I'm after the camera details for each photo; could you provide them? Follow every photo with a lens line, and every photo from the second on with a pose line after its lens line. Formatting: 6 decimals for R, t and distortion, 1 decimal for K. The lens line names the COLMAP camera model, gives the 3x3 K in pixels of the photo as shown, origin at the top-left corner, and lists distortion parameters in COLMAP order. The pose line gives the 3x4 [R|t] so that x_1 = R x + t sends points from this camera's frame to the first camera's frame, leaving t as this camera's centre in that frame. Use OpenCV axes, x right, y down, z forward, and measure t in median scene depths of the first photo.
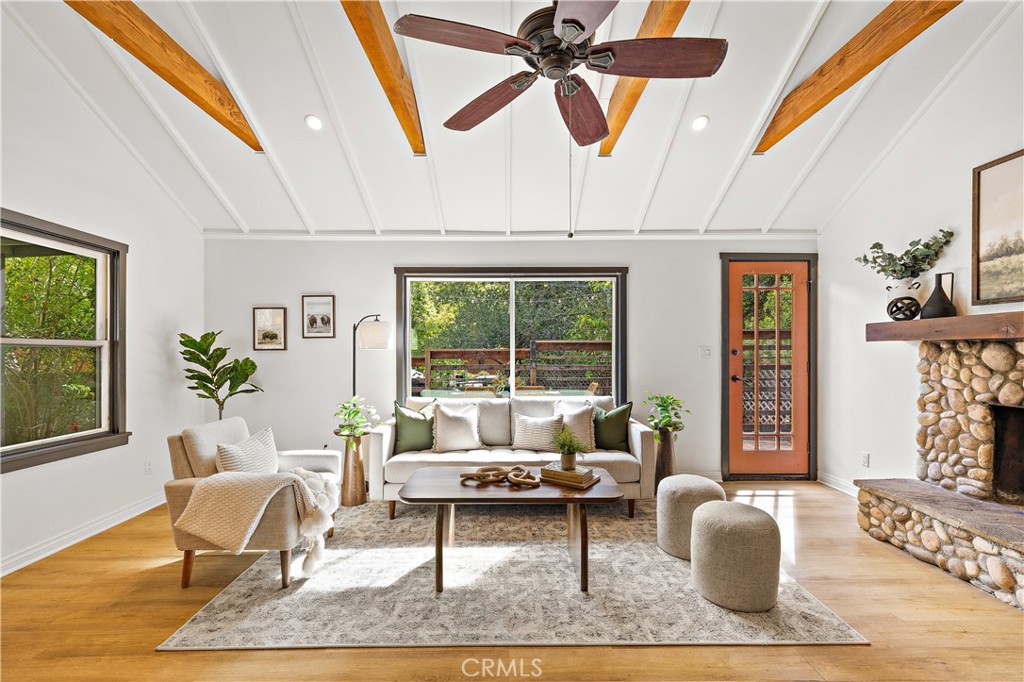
lens RADIAL K [[438.0, 0, 509.9], [0, 438.0, 350.5], [0, 0, 1]] dist [0.002001, -0.000226]
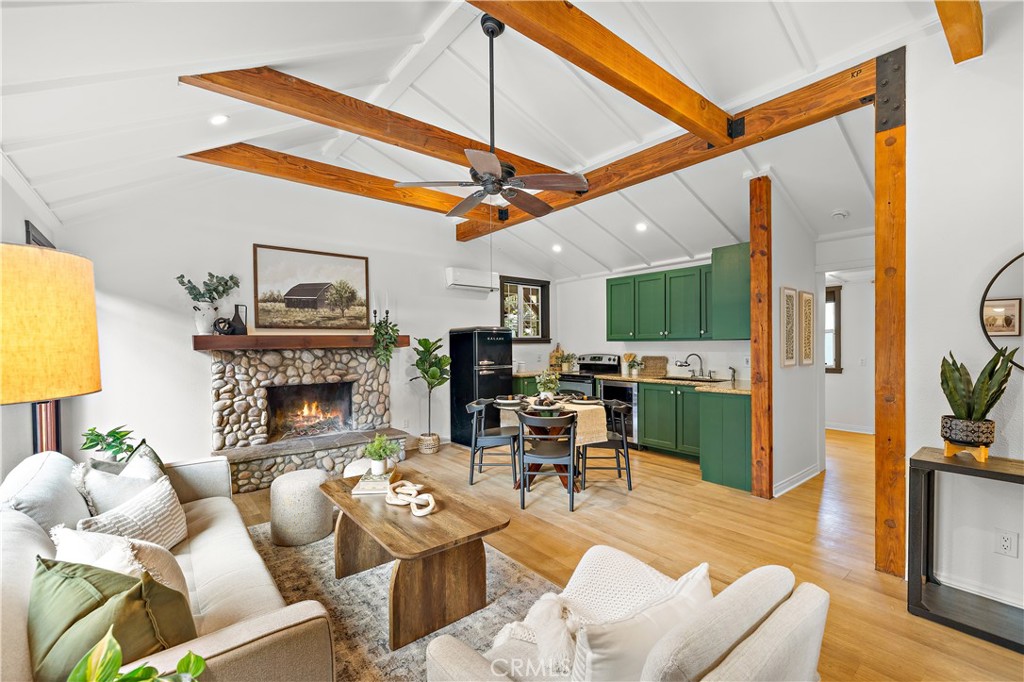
lens RADIAL K [[438.0, 0, 509.9], [0, 438.0, 350.5], [0, 0, 1]] dist [0.002001, -0.000226]
pose [[-0.625538, -0.004091, 0.780183, -0.769199], [0.012316, 0.999810, 0.015117, -0.030823], [-0.780097, 0.019065, -0.625369, 1.229486]]
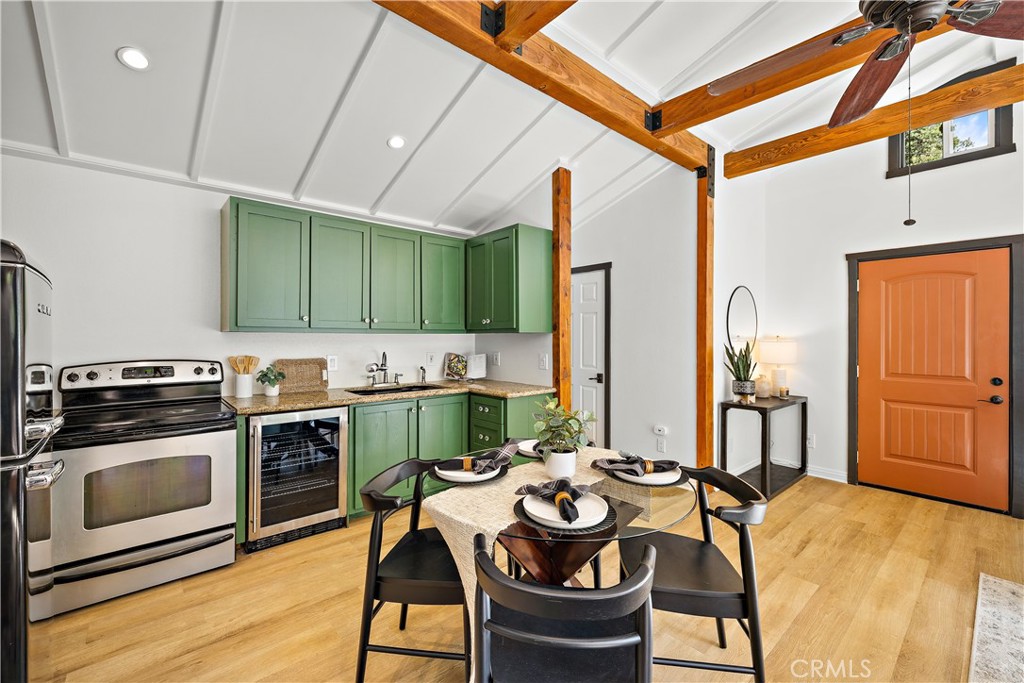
lens RADIAL K [[433.5, 0, 512.9], [0, 433.5, 336.1], [0, 0, 1]] dist [0.002356, 0.000244]
pose [[-0.754978, -0.000028, -0.655751, 0.734028], [-0.003129, 0.999989, 0.003560, -0.031930], [0.655743, 0.004740, -0.754969, 0.683653]]
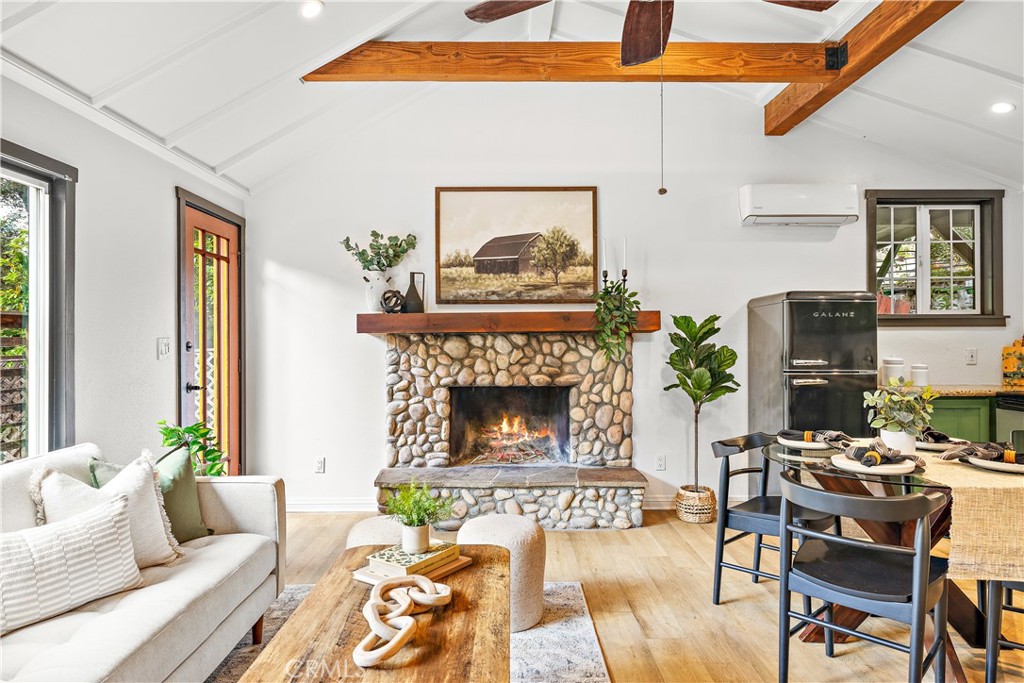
lens RADIAL K [[631.3, 0, 508.6], [0, 631.3, 339.0], [0, 0, 1]] dist [-0.003717, -0.001546]
pose [[0.003629, 0.005972, 0.999976, -0.600364], [0.007008, 0.999957, -0.005997, 0.002766], [-0.999969, 0.007030, 0.003587, 0.768834]]
